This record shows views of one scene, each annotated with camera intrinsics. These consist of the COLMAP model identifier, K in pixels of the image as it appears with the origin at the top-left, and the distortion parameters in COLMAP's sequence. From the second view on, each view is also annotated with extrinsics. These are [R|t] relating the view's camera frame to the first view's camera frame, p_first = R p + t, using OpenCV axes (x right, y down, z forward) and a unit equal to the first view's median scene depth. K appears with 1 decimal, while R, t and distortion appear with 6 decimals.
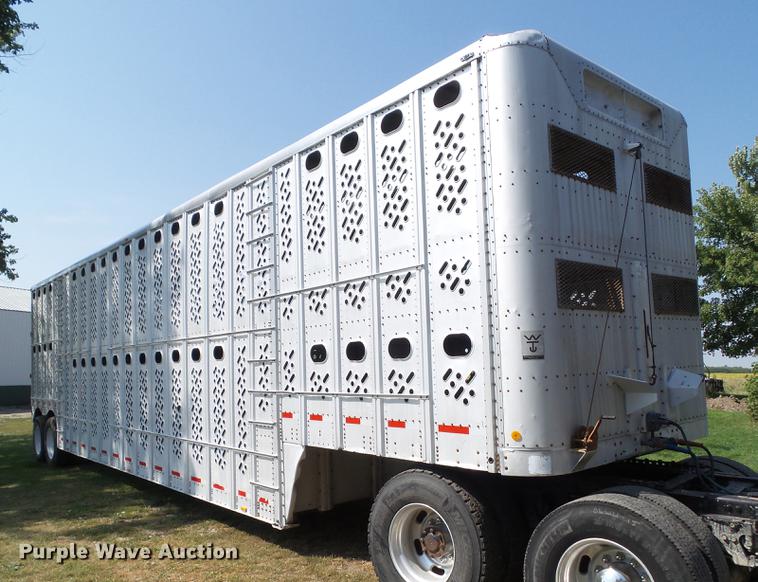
lens RADIAL K [[612.3, 0, 342.9], [0, 612.3, 314.2], [0, 0, 1]] dist [-0.003331, -0.009699]
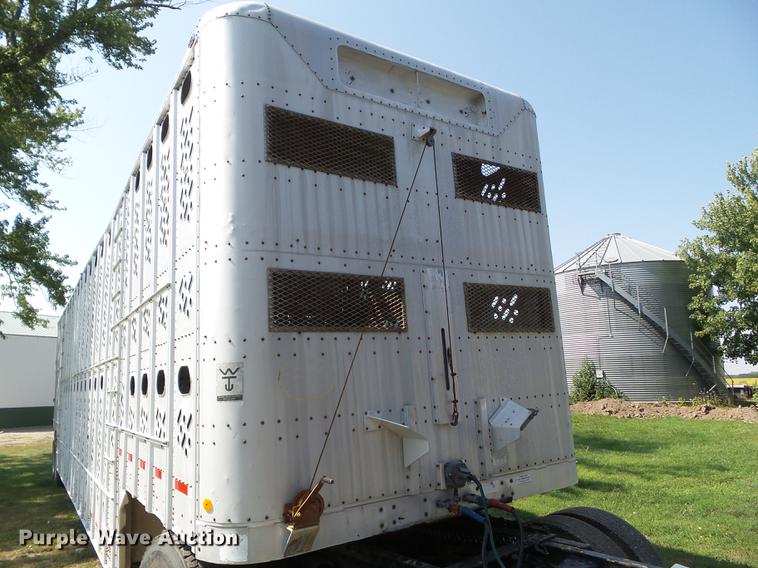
lens RADIAL K [[501.9, 0, 377.1], [0, 501.9, 280.7], [0, 0, 1]] dist [-0.000622, 0.006713]
pose [[0.991018, -0.043892, -0.126323, 0.503740], [0.030829, 0.994144, -0.103572, -0.003492], [0.130129, 0.098747, 0.986567, 0.344145]]
